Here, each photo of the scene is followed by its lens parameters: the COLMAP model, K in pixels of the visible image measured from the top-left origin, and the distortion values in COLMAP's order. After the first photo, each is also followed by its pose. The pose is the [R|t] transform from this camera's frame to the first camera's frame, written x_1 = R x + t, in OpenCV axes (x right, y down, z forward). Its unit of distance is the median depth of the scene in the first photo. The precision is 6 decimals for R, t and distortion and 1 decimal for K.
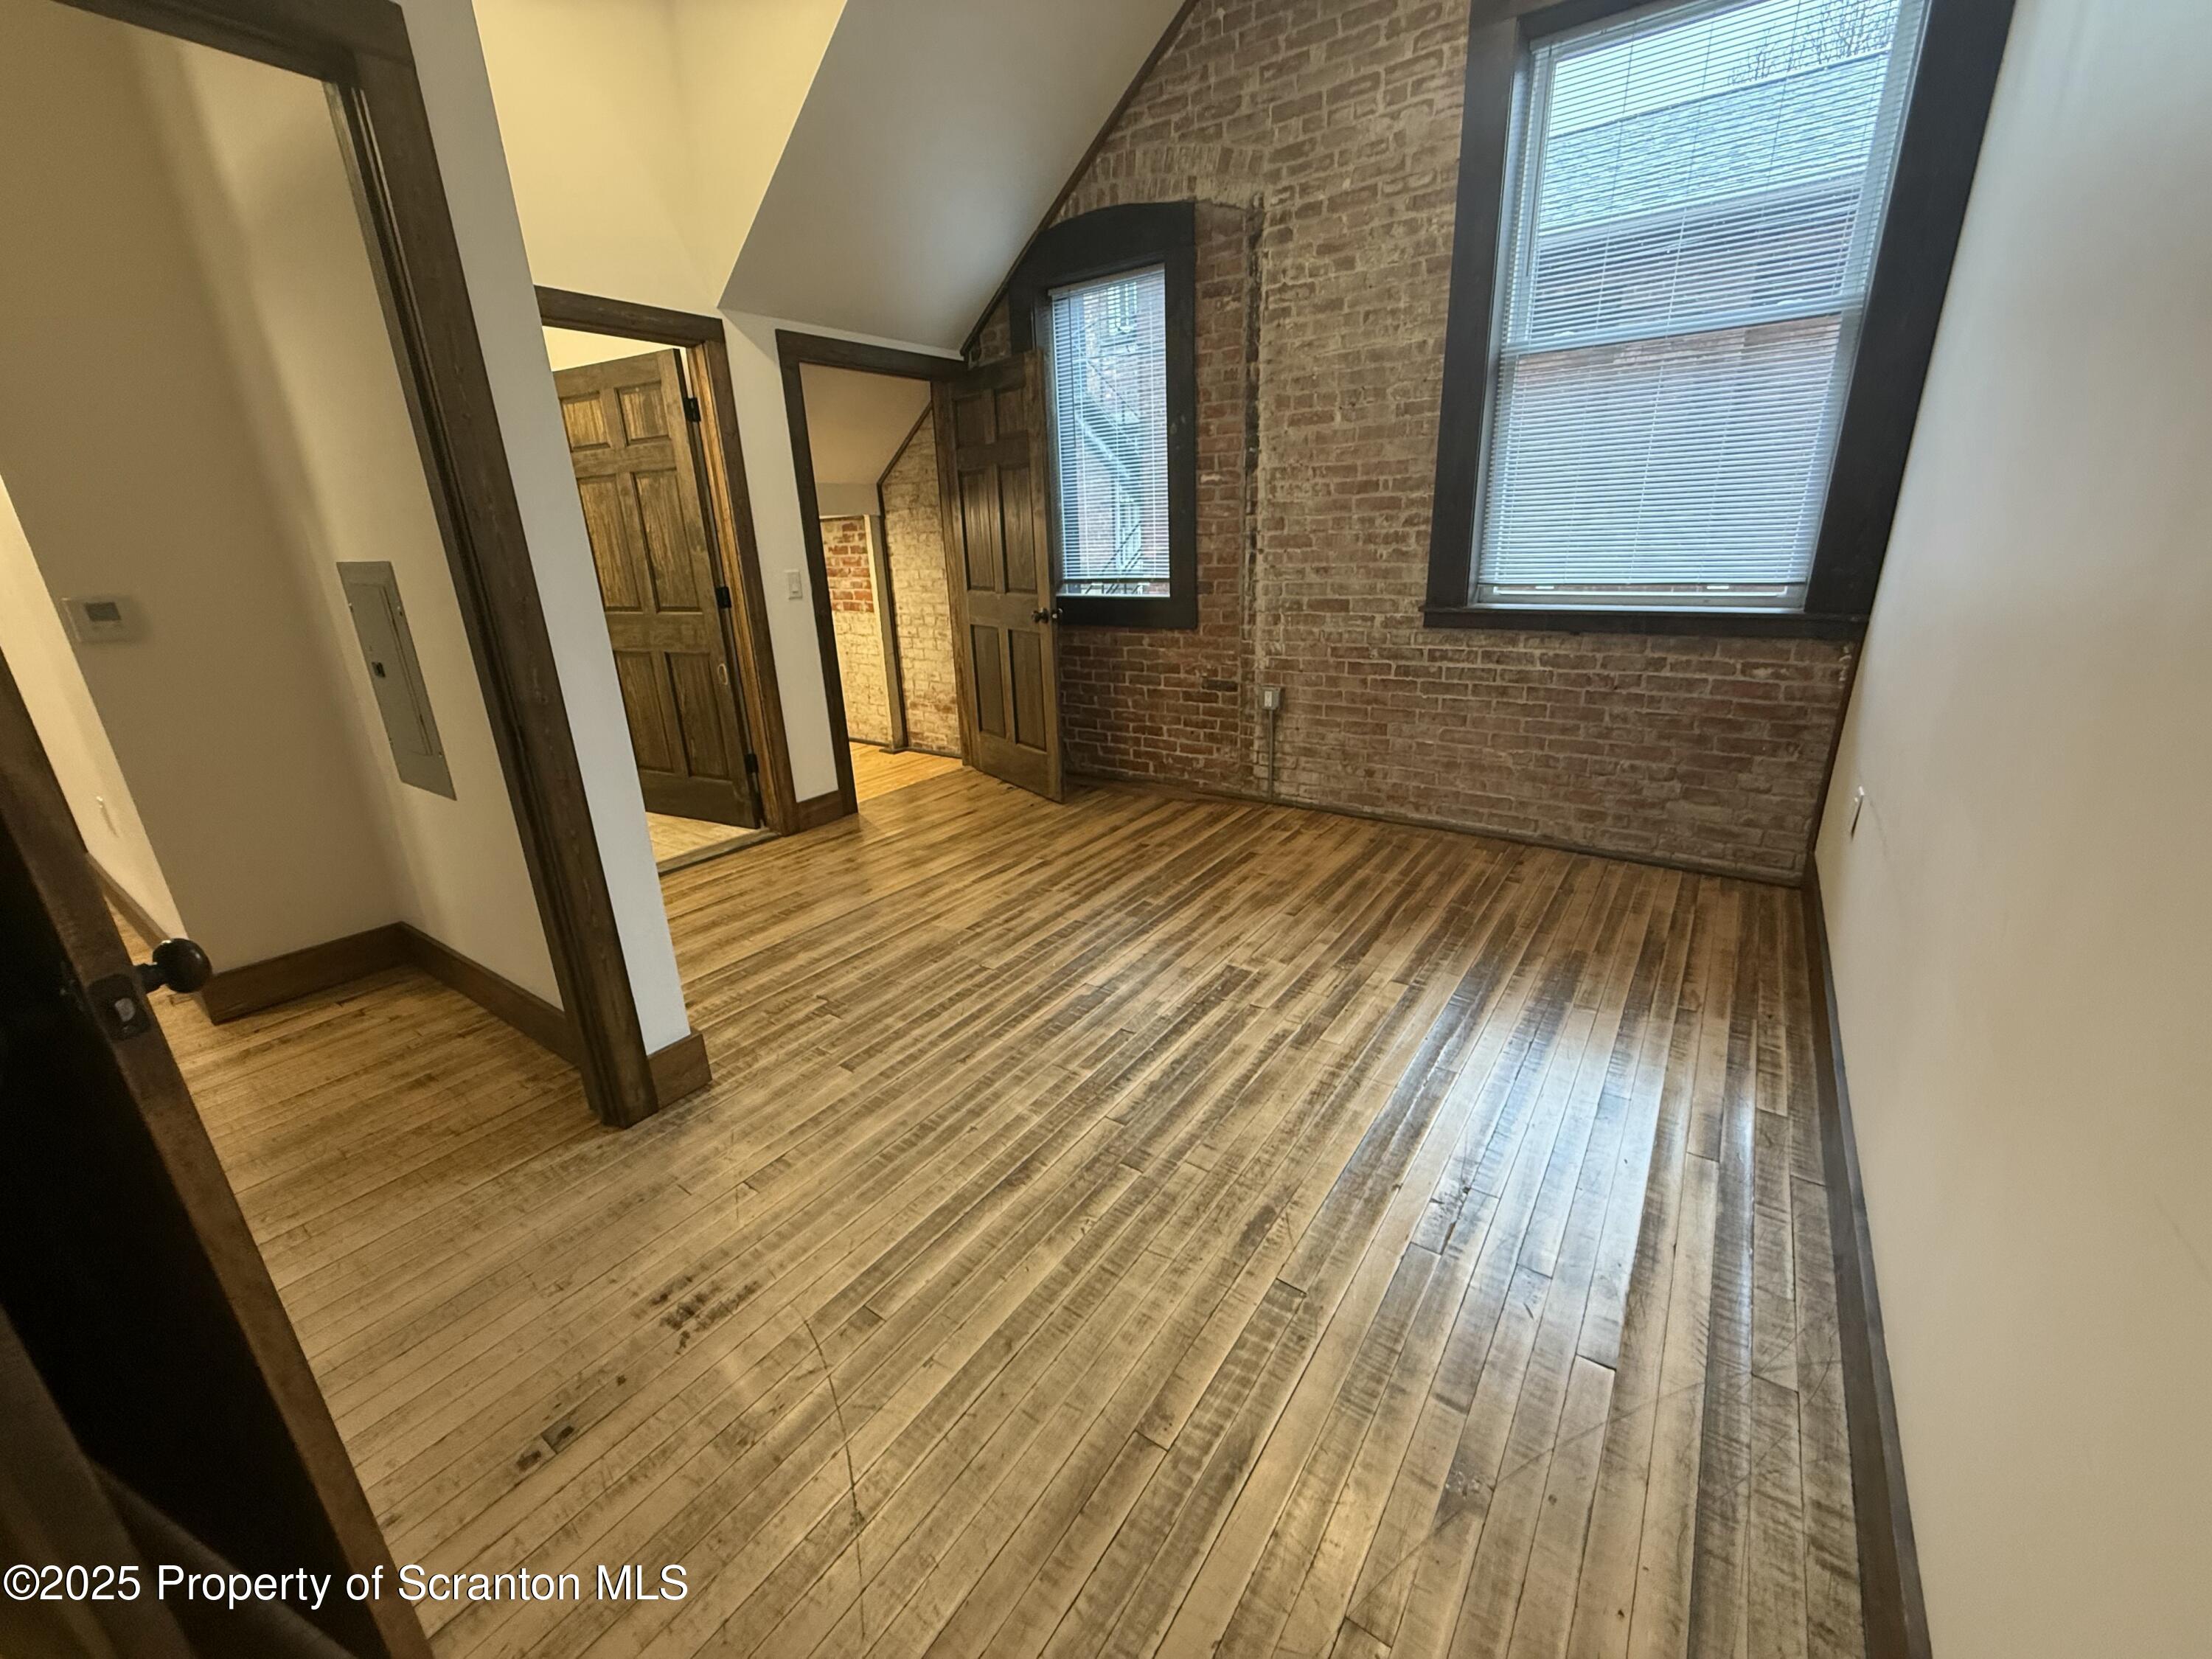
lens RADIAL K [[879.9, 0, 1100.7], [0, 879.9, 828.4], [0, 0, 1]] dist [0.000039, 0.000835]
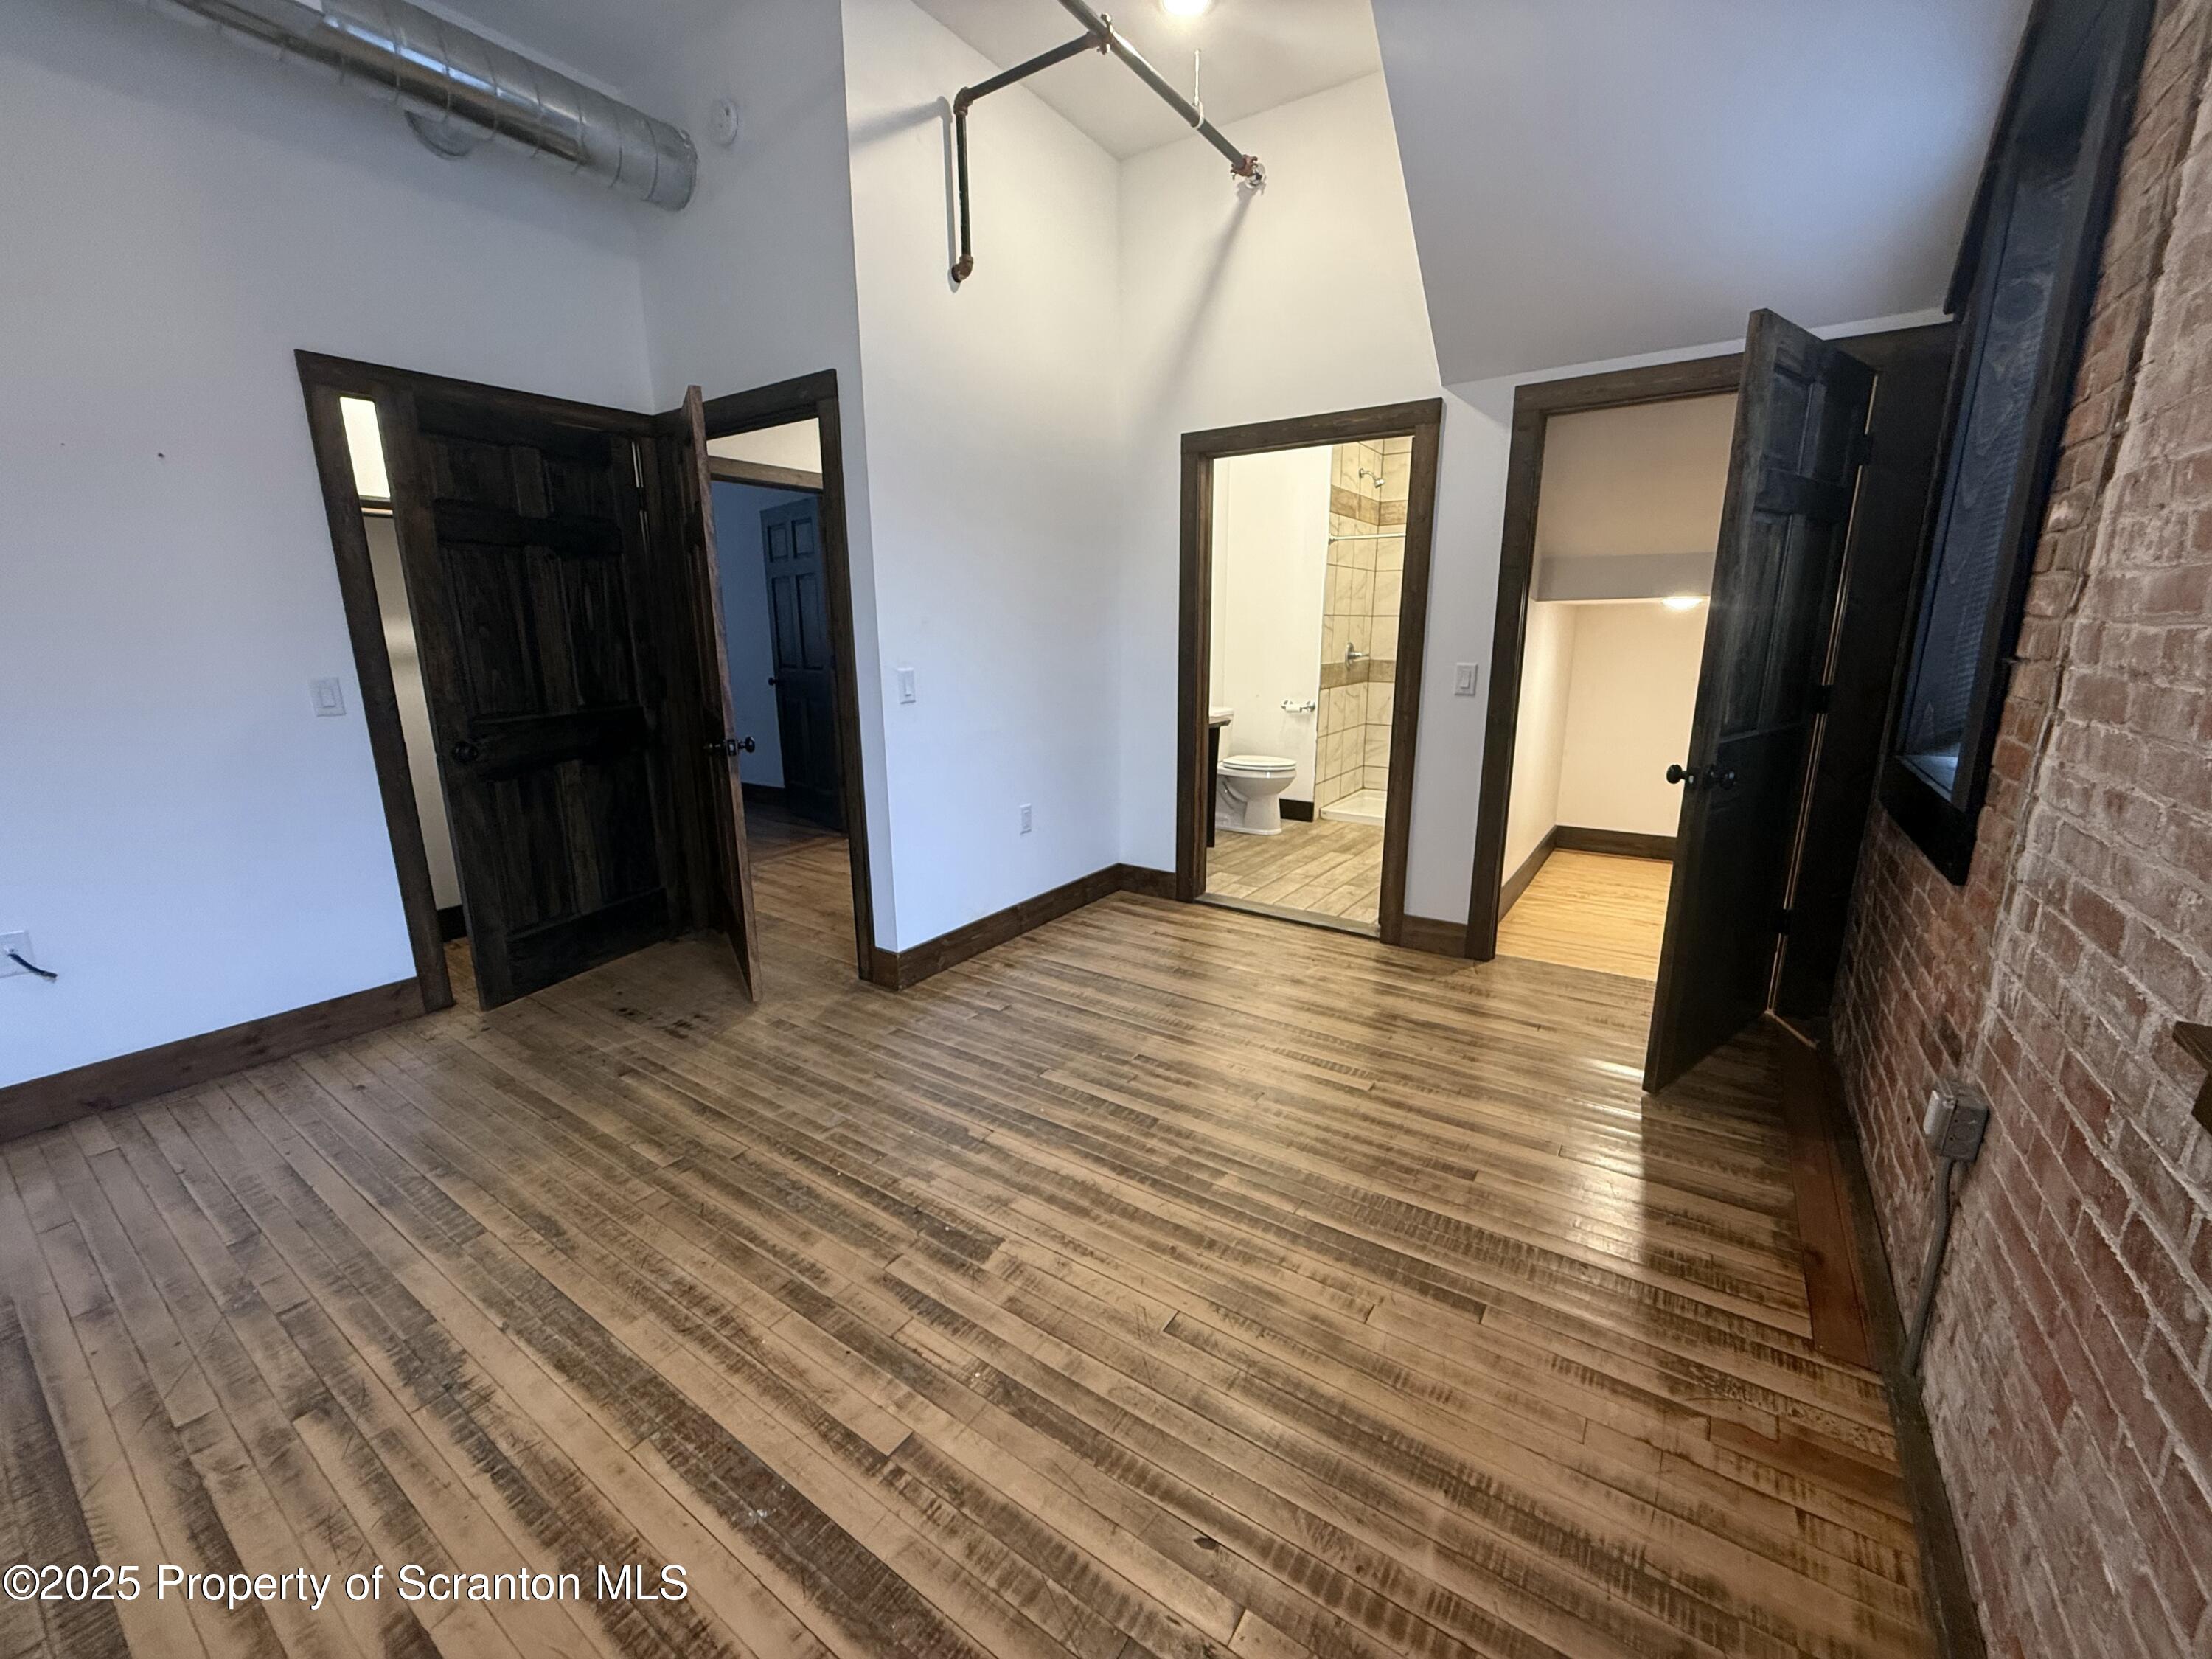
lens RADIAL K [[879.9, 0, 1100.7], [0, 879.9, 828.4], [0, 0, 1]] dist [0.000039, 0.000835]
pose [[0.015340, 0.260592, -0.965327, 0.742699], [-0.316527, 0.917055, 0.242531, -0.345537], [0.948460, 0.301831, 0.096552, 0.894722]]
